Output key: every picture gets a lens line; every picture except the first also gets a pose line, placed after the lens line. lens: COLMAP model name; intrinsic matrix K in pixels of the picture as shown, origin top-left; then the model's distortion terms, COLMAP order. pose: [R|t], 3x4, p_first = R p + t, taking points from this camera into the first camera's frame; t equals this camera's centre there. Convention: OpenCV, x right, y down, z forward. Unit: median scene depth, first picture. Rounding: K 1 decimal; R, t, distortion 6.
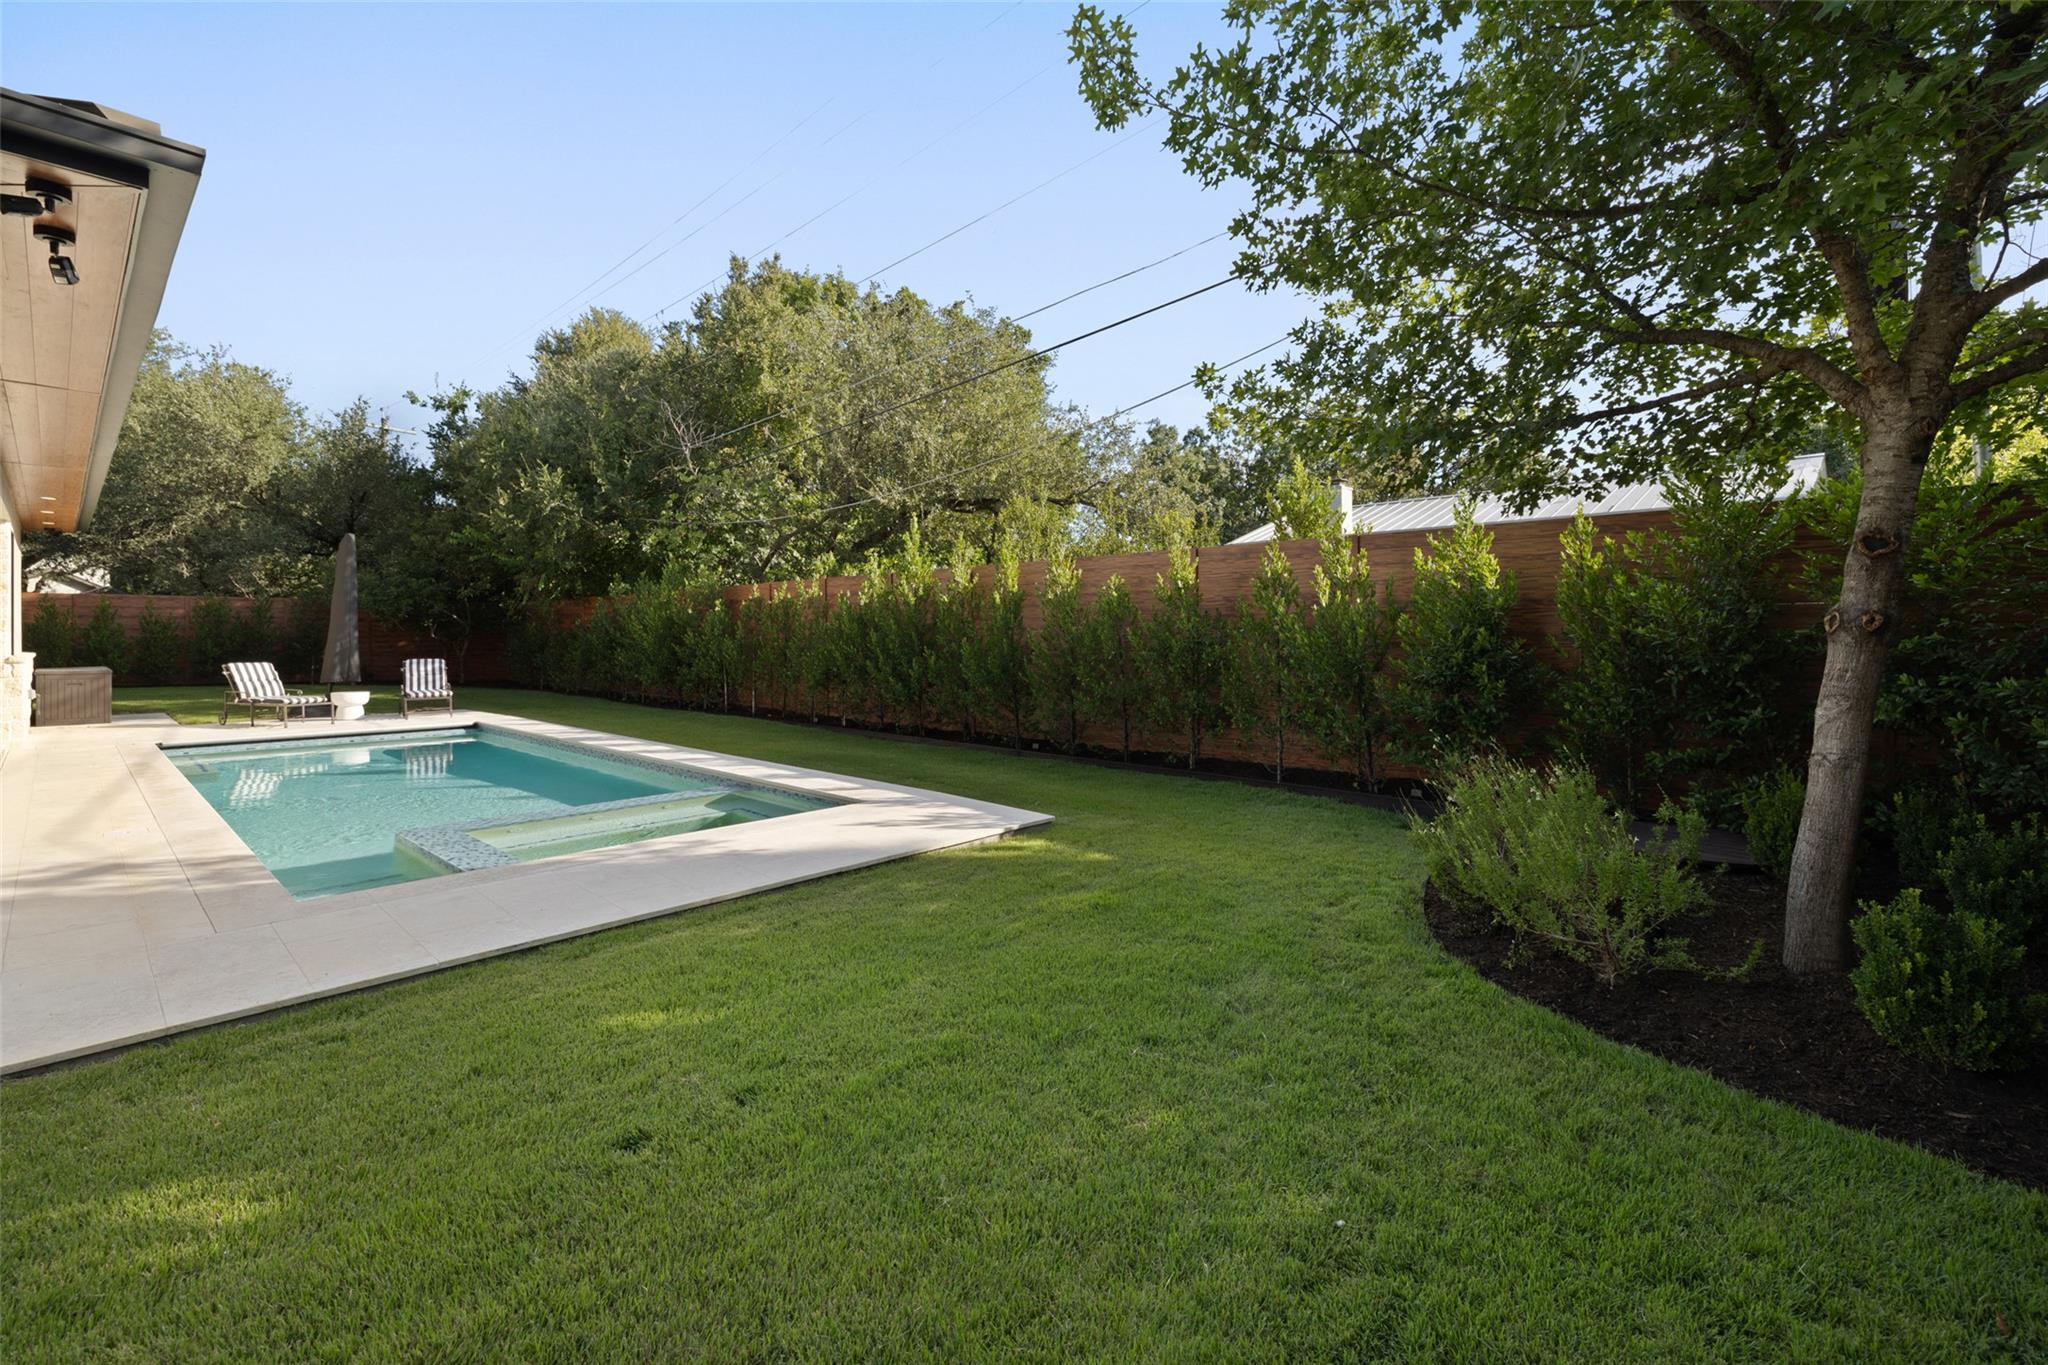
lens RADIAL K [[874.4, 0, 1024.6], [0, 874.4, 659.1], [0, 0, 1]] dist [0.000980, 0.000020]
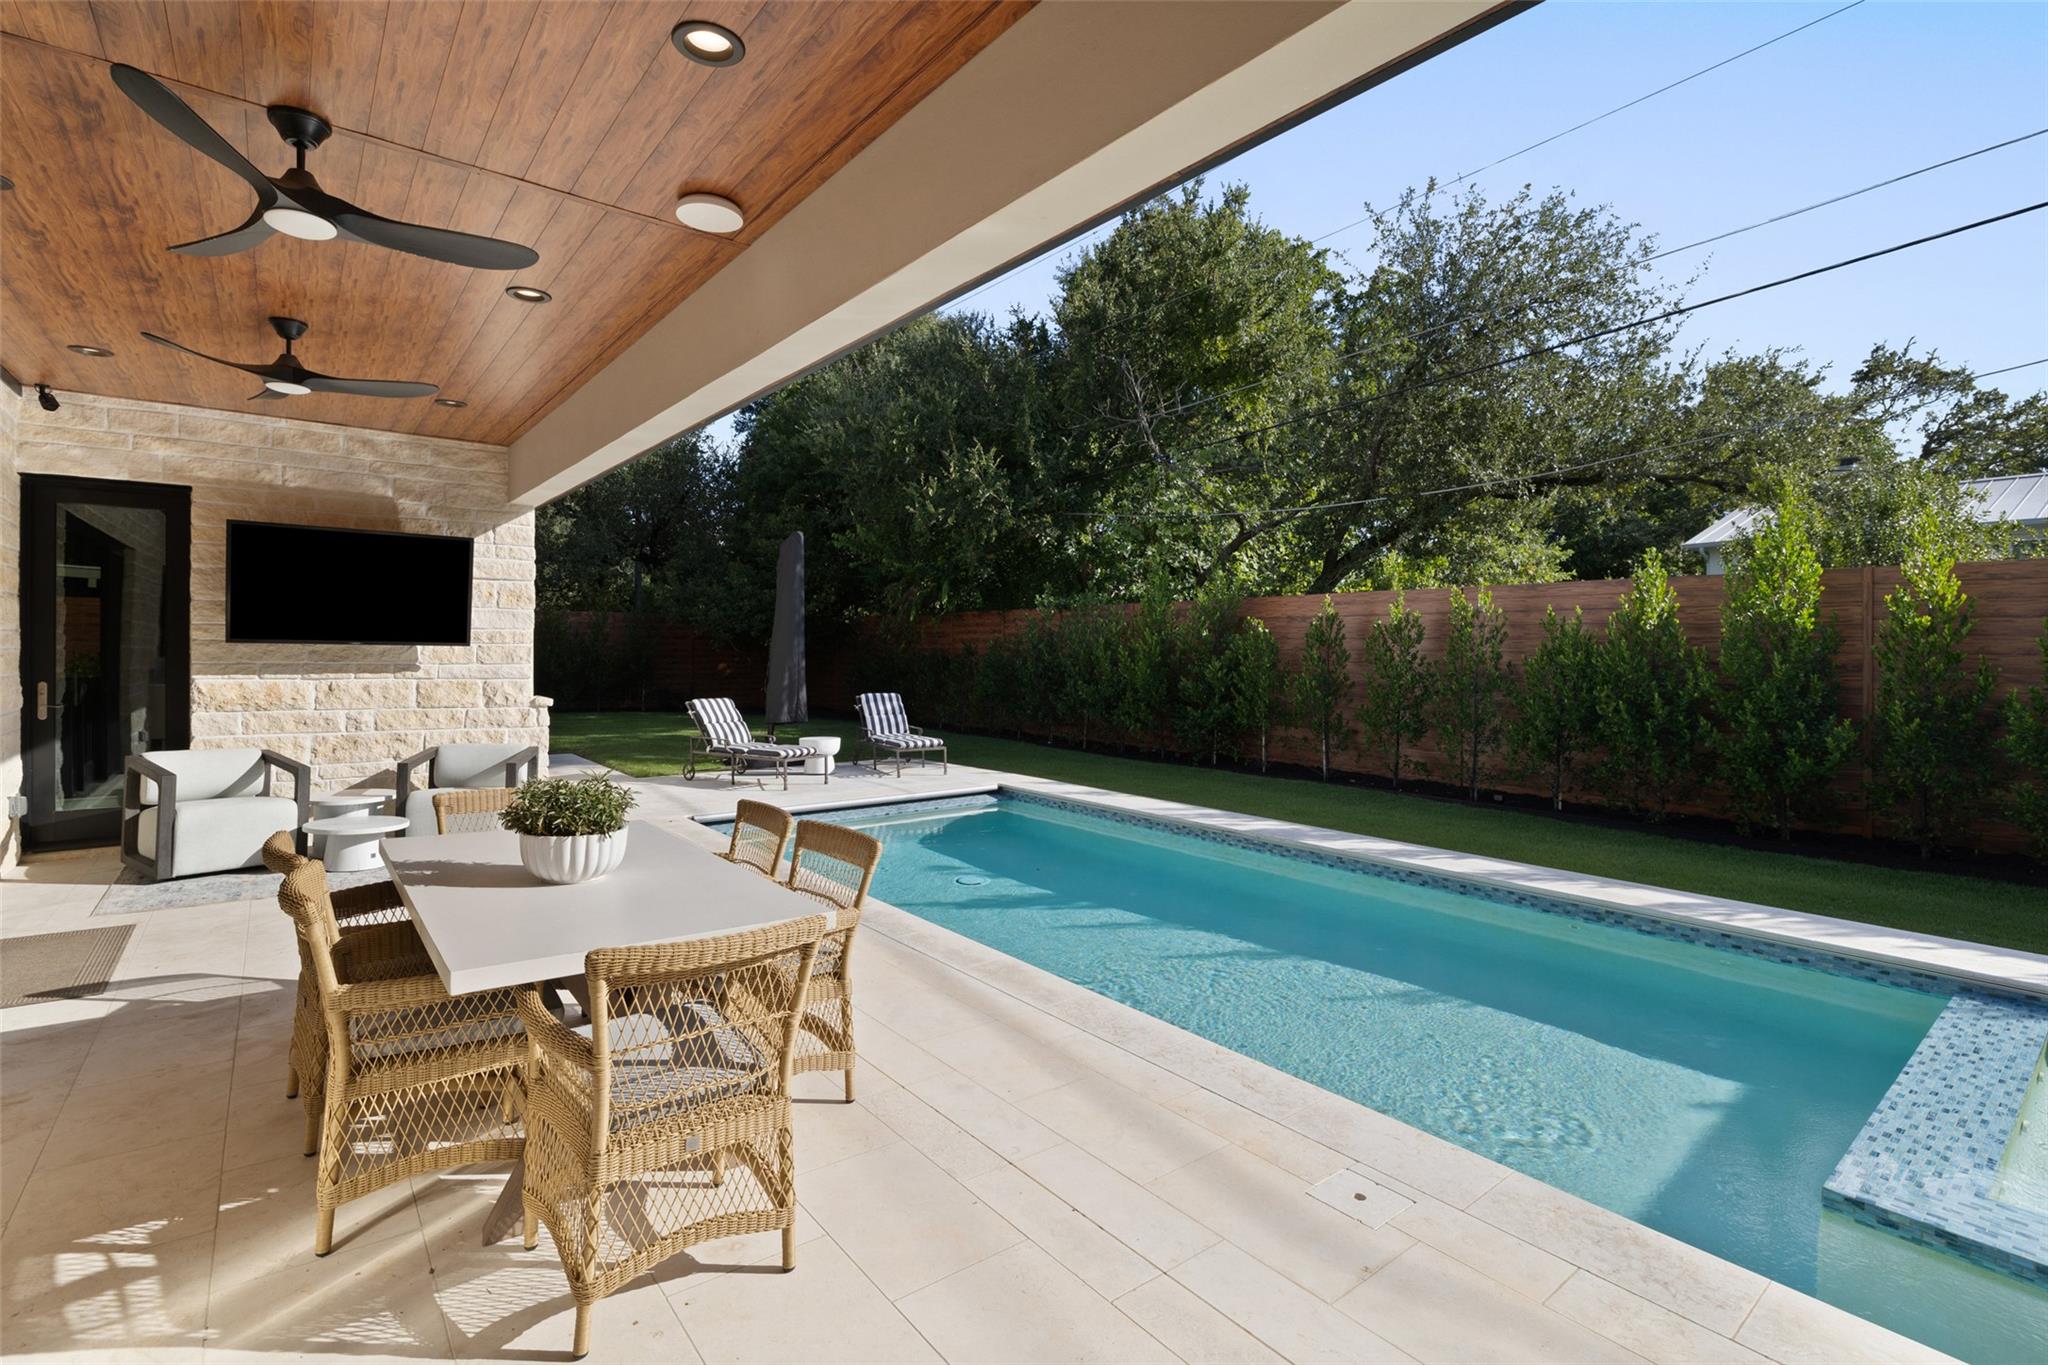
lens RADIAL K [[934.4, 0, 1024.0], [0, 934.4, 682.5], [0, 0, 1]] dist [-0.002010, -0.000142]
pose [[0.988650, 0.014846, -0.149503, -0.444957], [-0.013786, 0.999872, 0.008125, -0.018337], [0.149604, -0.005971, 0.988728, 0.208194]]
